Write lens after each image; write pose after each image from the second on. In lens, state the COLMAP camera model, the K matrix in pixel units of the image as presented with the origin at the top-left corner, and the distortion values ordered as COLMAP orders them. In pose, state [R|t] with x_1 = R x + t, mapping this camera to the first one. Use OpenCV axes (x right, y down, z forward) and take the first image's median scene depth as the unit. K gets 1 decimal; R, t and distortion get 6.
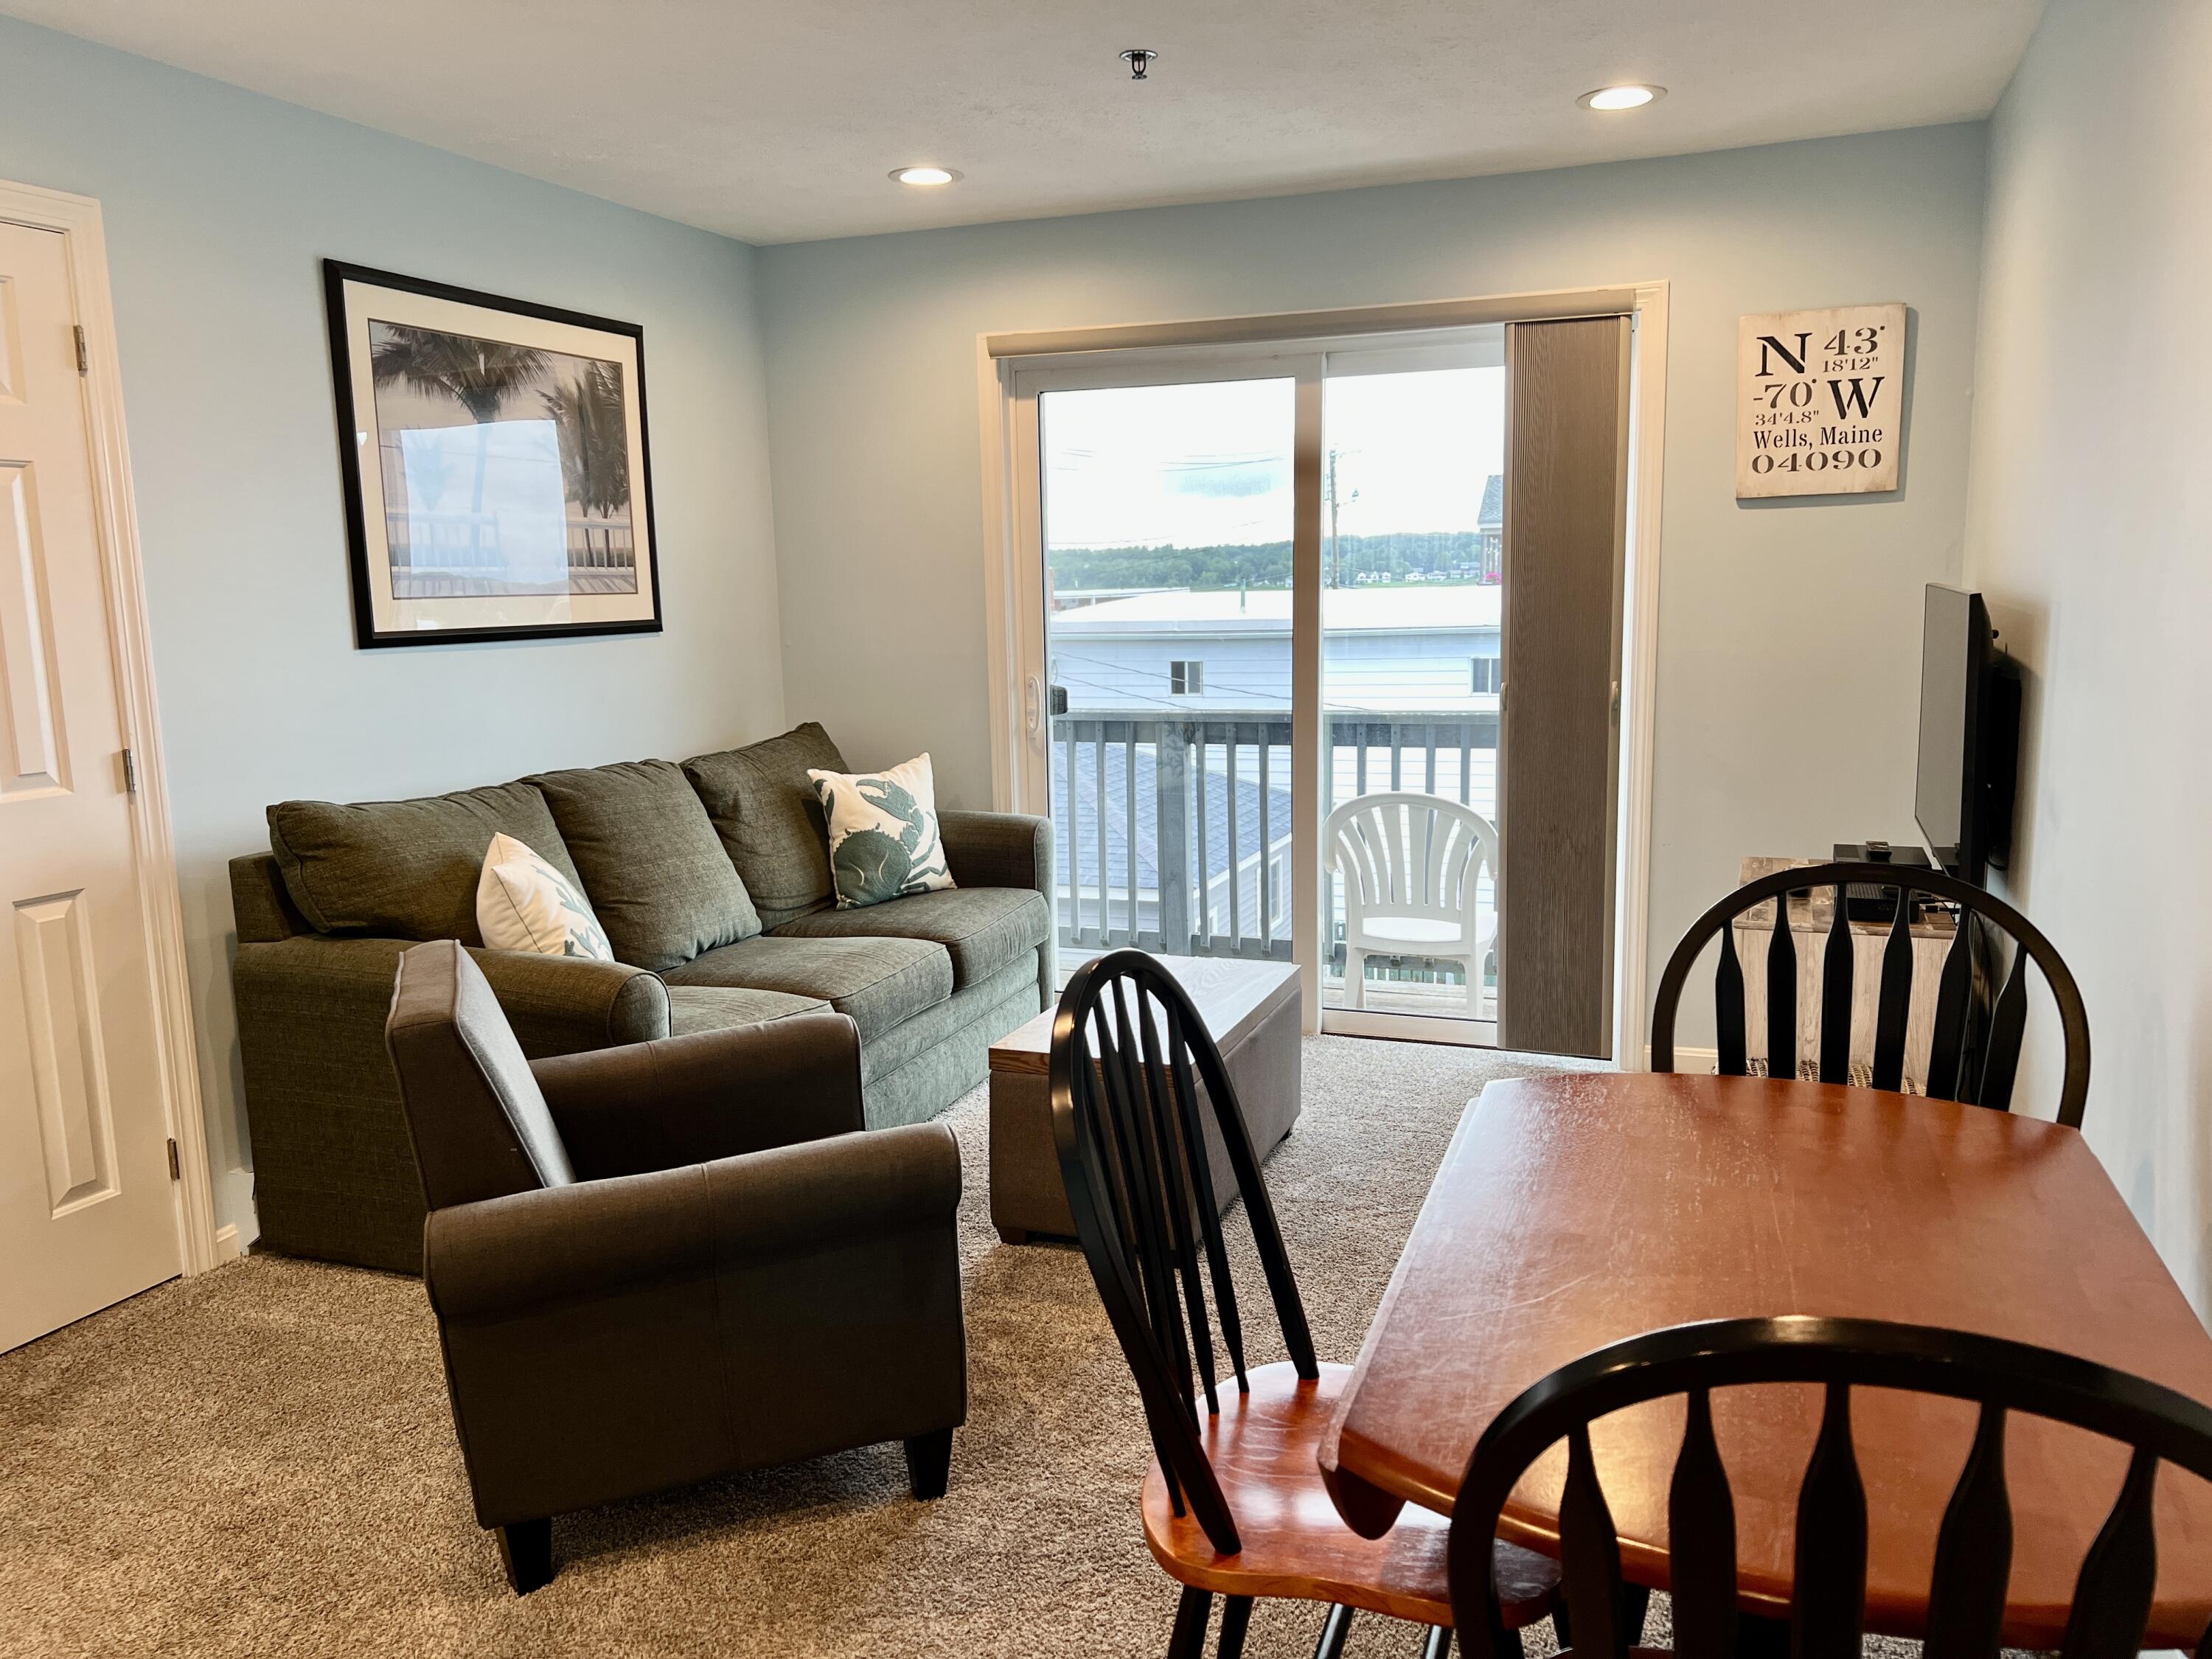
lens RADIAL K [[1661.8, 0, 1115.3], [0, 1661.8, 846.7], [0, 0, 1]] dist [0.056268, -0.069508]
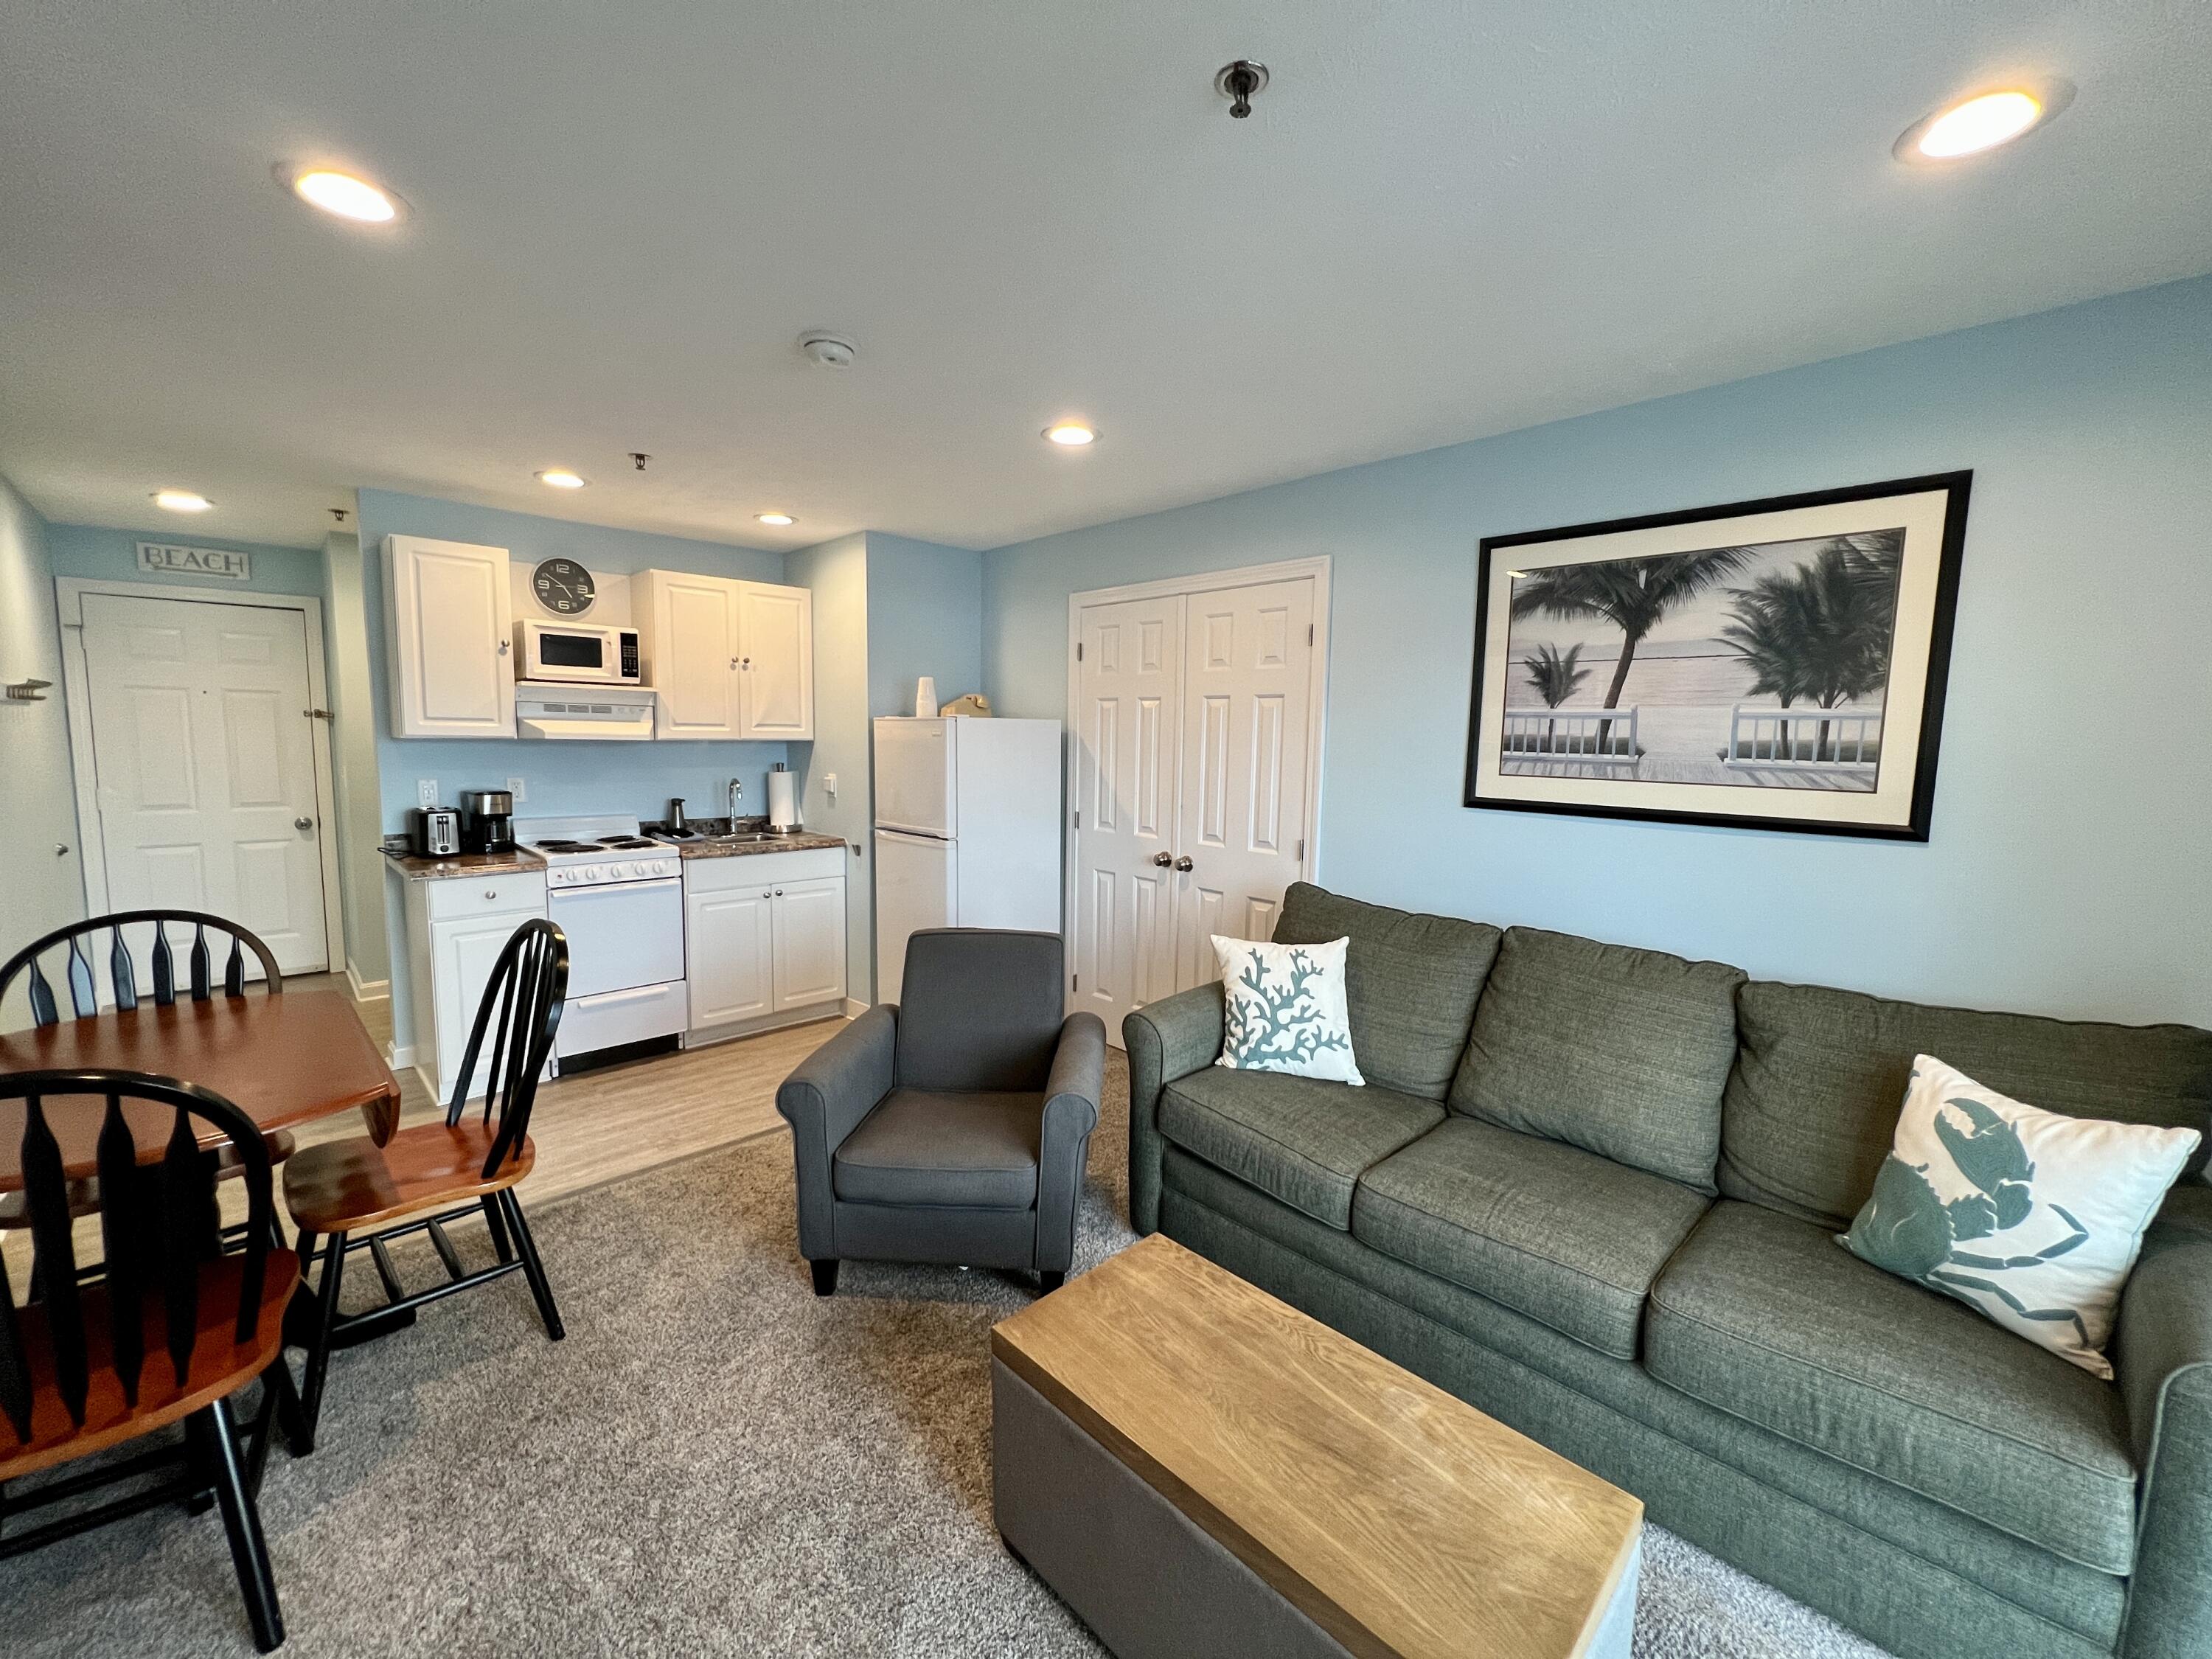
lens RADIAL K [[885.2, 0, 1102.4], [0, 885.2, 821.0], [0, 0, 1]] dist [-0.002228, 0.000791]
pose [[-0.413798, 0.103588, -0.904456, 0.327236], [-0.155729, 0.970807, 0.182435, -0.177708], [0.896950, 0.216341, -0.385586, 0.920893]]
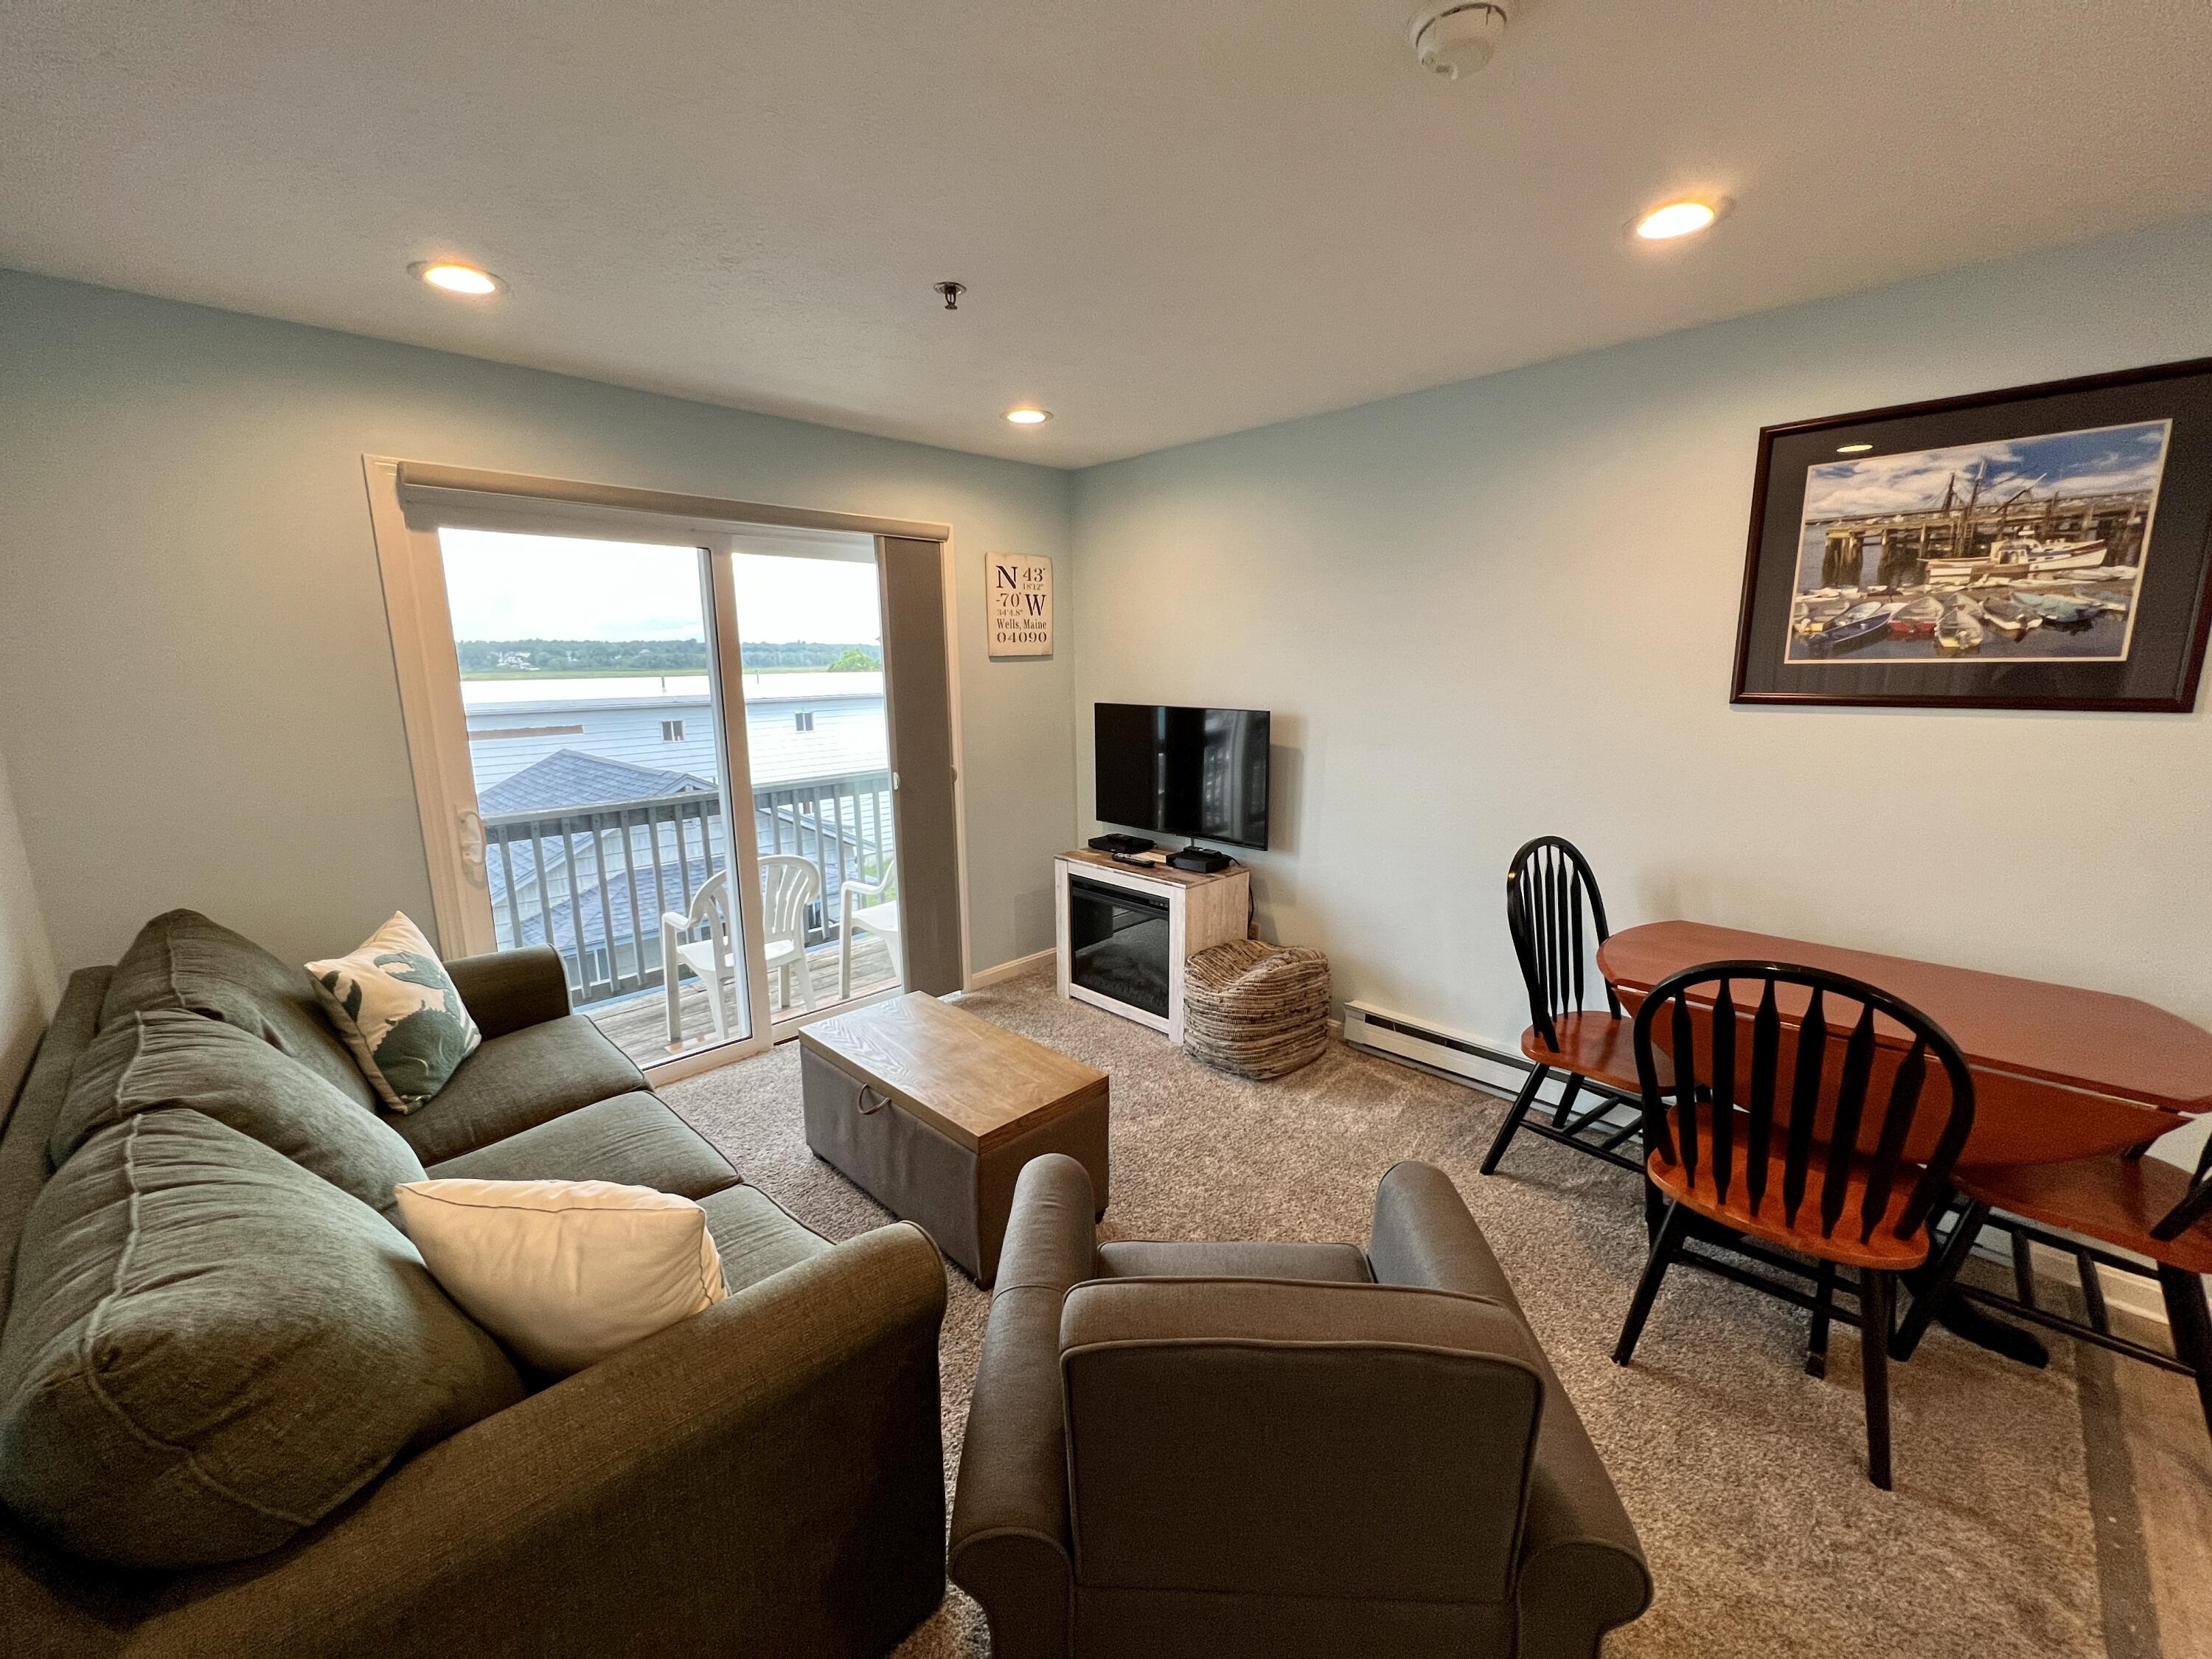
lens RADIAL K [[885.2, 0, 1105.2], [0, 885.2, 822.8], [0, 0, 1]] dist [-0.002228, 0.000791]
pose [[0.405813, -0.149332, 0.901674, -0.452349], [0.148926, 0.984180, 0.095969, -0.109367], [-0.901741, 0.095337, 0.421633, 0.529398]]
